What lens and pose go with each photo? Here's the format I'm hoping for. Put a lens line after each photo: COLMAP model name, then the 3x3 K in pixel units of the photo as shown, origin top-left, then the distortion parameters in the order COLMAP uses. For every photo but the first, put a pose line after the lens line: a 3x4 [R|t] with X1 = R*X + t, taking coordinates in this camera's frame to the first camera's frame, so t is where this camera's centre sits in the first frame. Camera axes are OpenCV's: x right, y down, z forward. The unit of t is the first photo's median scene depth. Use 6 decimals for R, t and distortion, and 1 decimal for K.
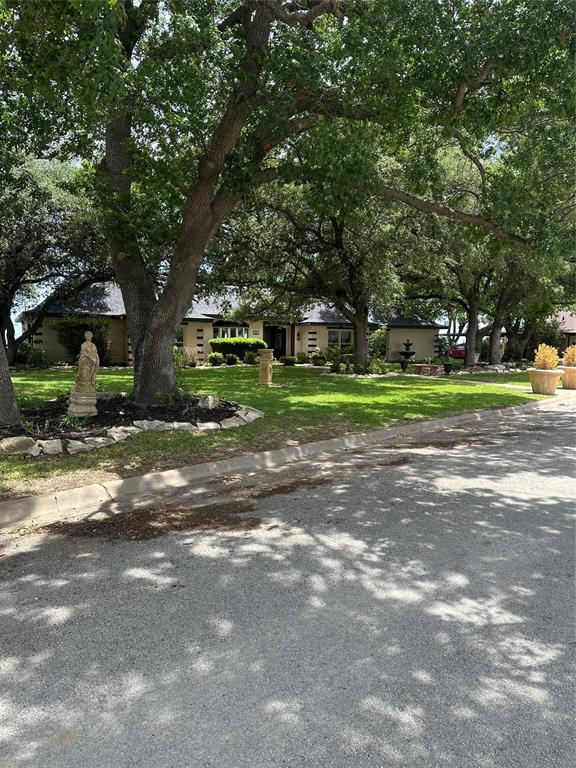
lens RADIAL K [[545.1, 0, 288.0], [0, 545.1, 384.0], [0, 0, 1]] dist [0.117733, -0.220993]
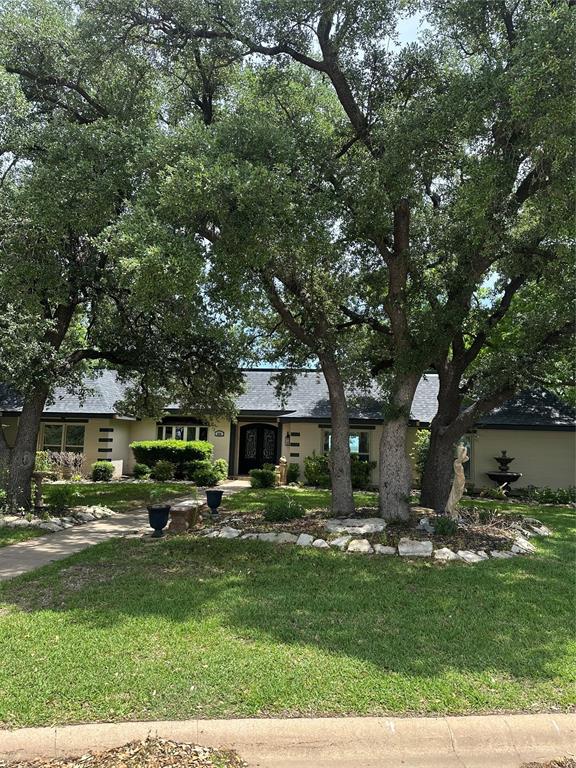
lens RADIAL K [[545.3, 0, 288.0], [0, 545.3, 384.0], [0, 0, 1]] dist [0.125813, -0.164794]
pose [[0.792860, -0.046434, -0.607633, 0.420463], [-0.066884, 0.984439, -0.162501, -0.048377], [0.605723, 0.169482, 0.777416, 0.500226]]
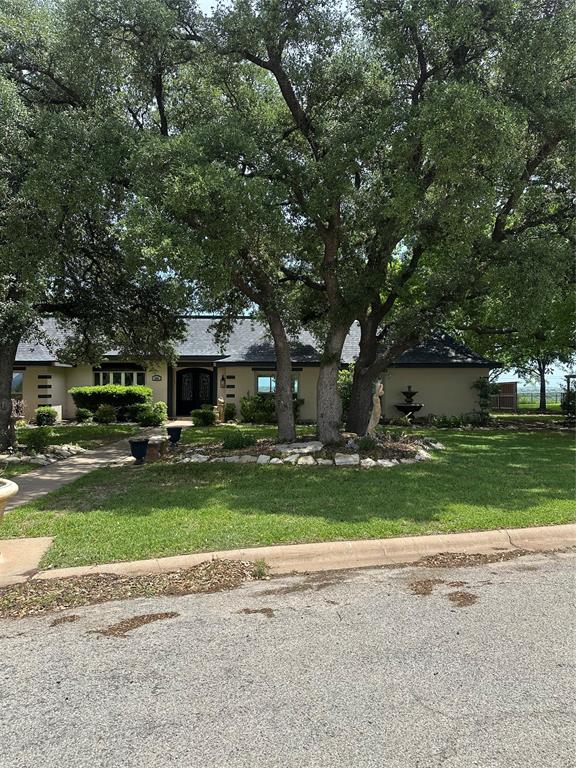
lens RADIAL K [[545.2, 0, 293.4], [0, 545.2, 380.3], [0, 0, 1]] dist [0.150066, -0.210364]
pose [[0.881354, -0.007428, -0.472397, 0.437691], [-0.029190, 0.997110, -0.070137, -0.043942], [0.471553, 0.075605, 0.878591, 0.436441]]
